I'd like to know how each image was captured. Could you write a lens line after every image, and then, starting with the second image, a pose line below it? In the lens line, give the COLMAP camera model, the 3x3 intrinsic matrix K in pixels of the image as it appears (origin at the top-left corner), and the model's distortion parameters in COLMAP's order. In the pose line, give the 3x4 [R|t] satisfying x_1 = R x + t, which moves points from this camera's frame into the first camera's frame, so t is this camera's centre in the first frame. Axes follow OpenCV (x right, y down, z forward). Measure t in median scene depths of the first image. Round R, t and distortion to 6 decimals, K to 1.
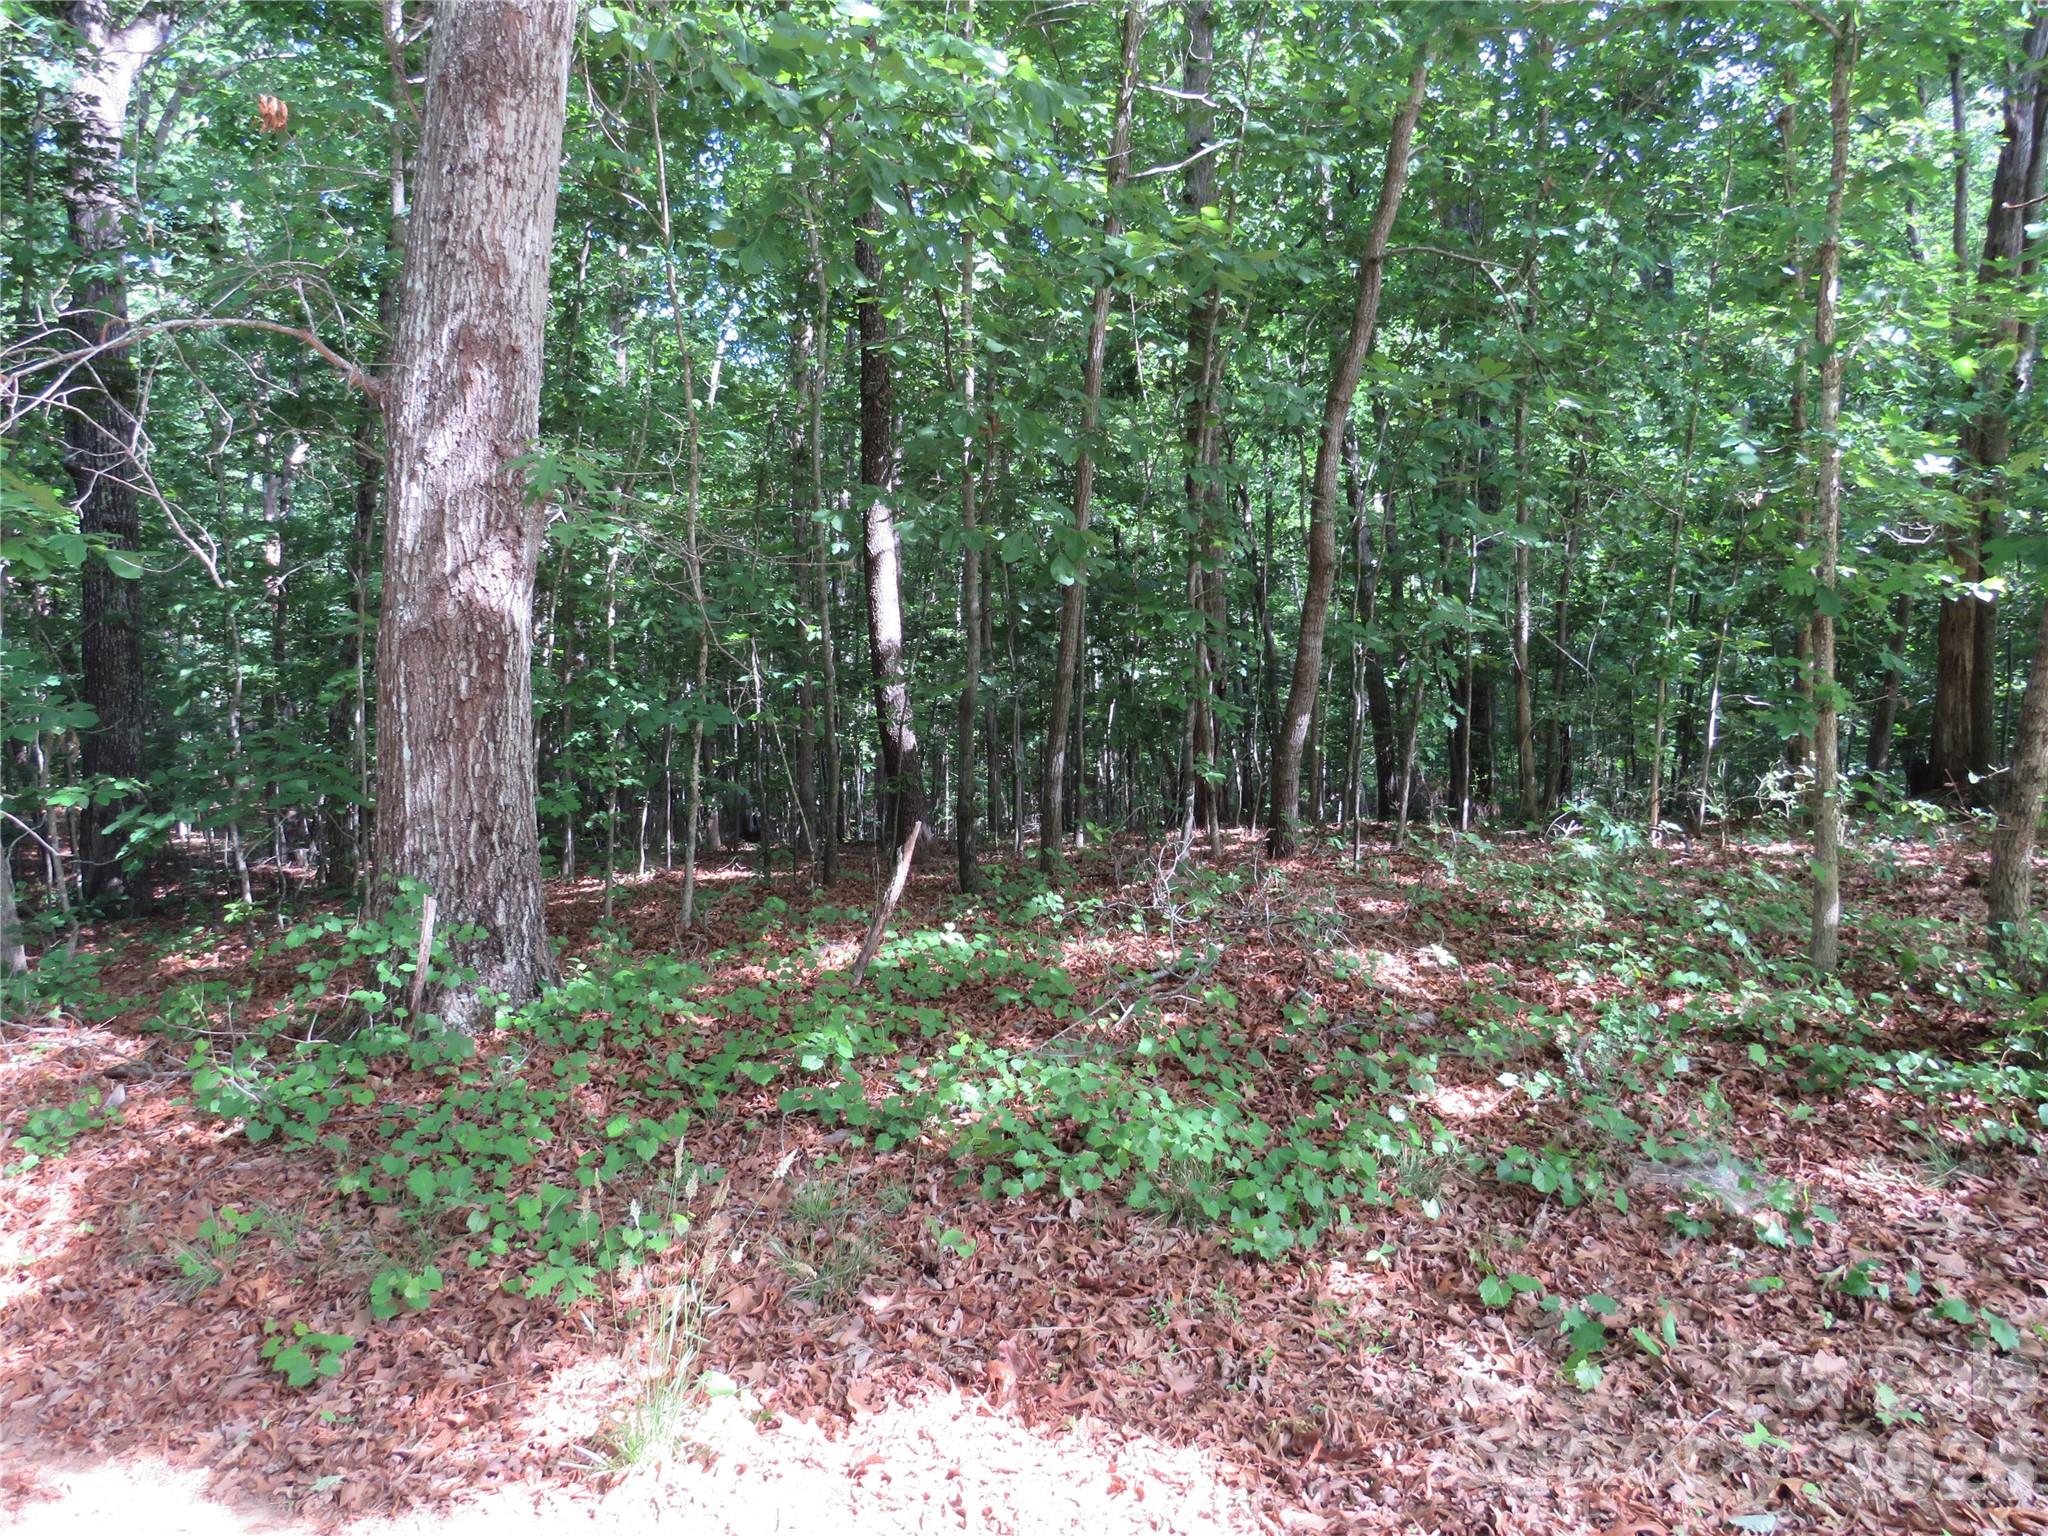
lens RADIAL K [[1462.2, 0, 1025.2], [0, 1462.2, 764.3], [0, 0, 1]] dist [-0.016733, -0.002754]
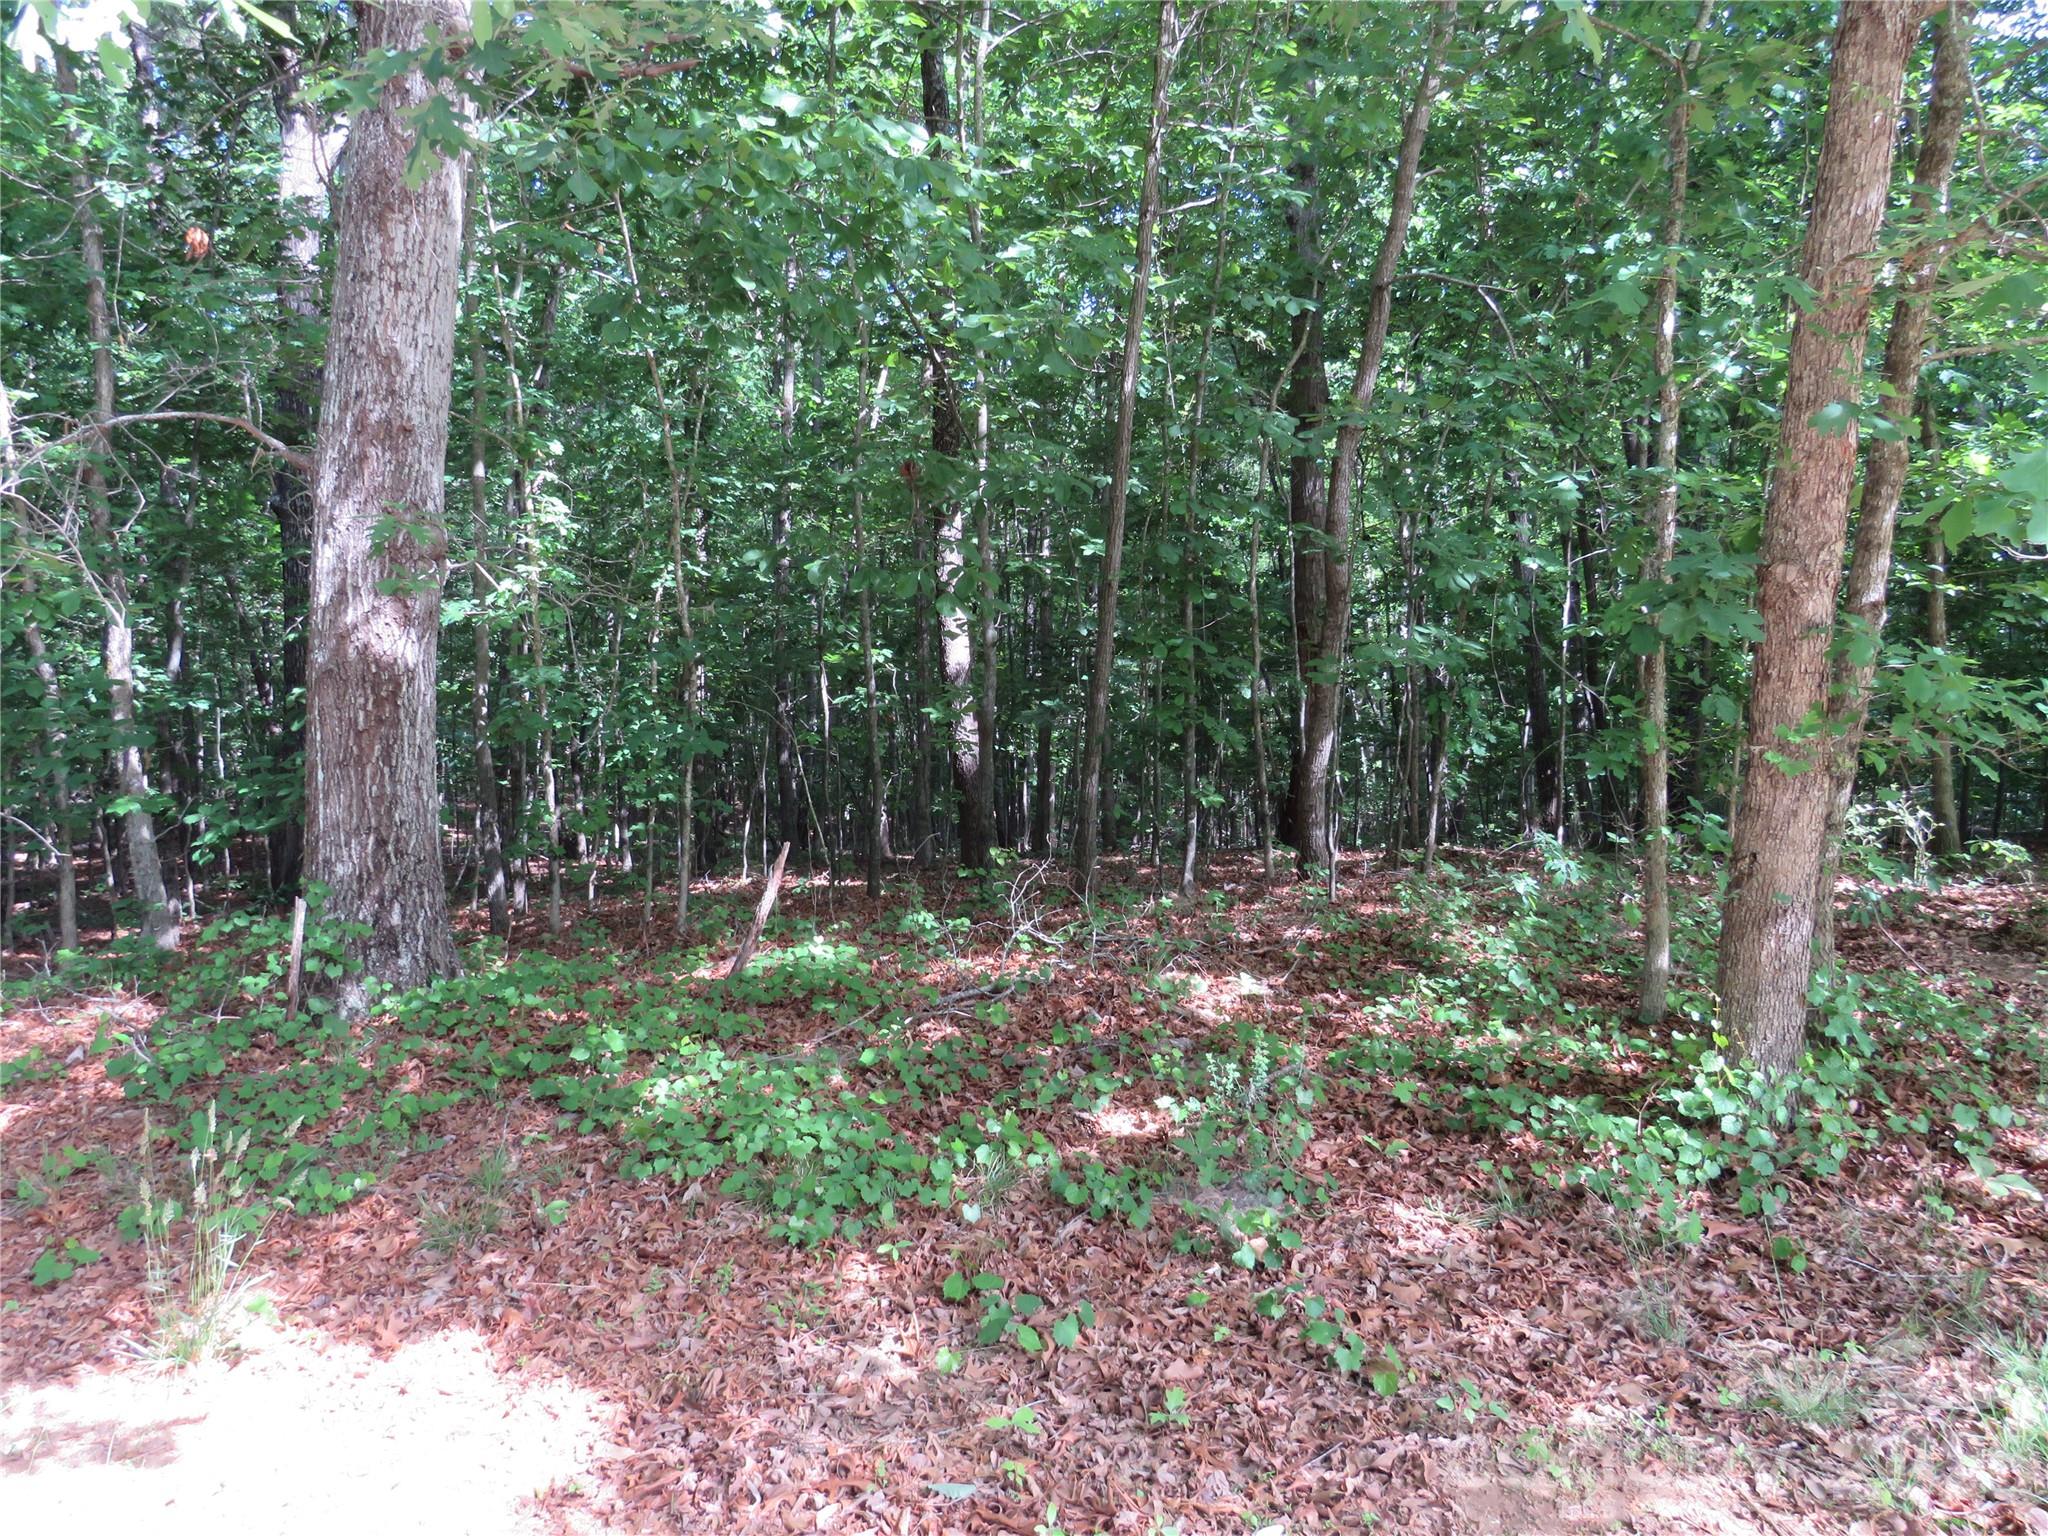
lens RADIAL K [[1462.2, 0, 1021.5], [0, 1462.2, 771.9], [0, 0, 1]] dist [-0.016733, -0.002754]
pose [[0.983947, 0.015030, -0.177828, 0.339174], [-0.015268, 0.999883, 0.000030, -0.019060], [0.177807, 0.002686, 0.984062, -0.053132]]
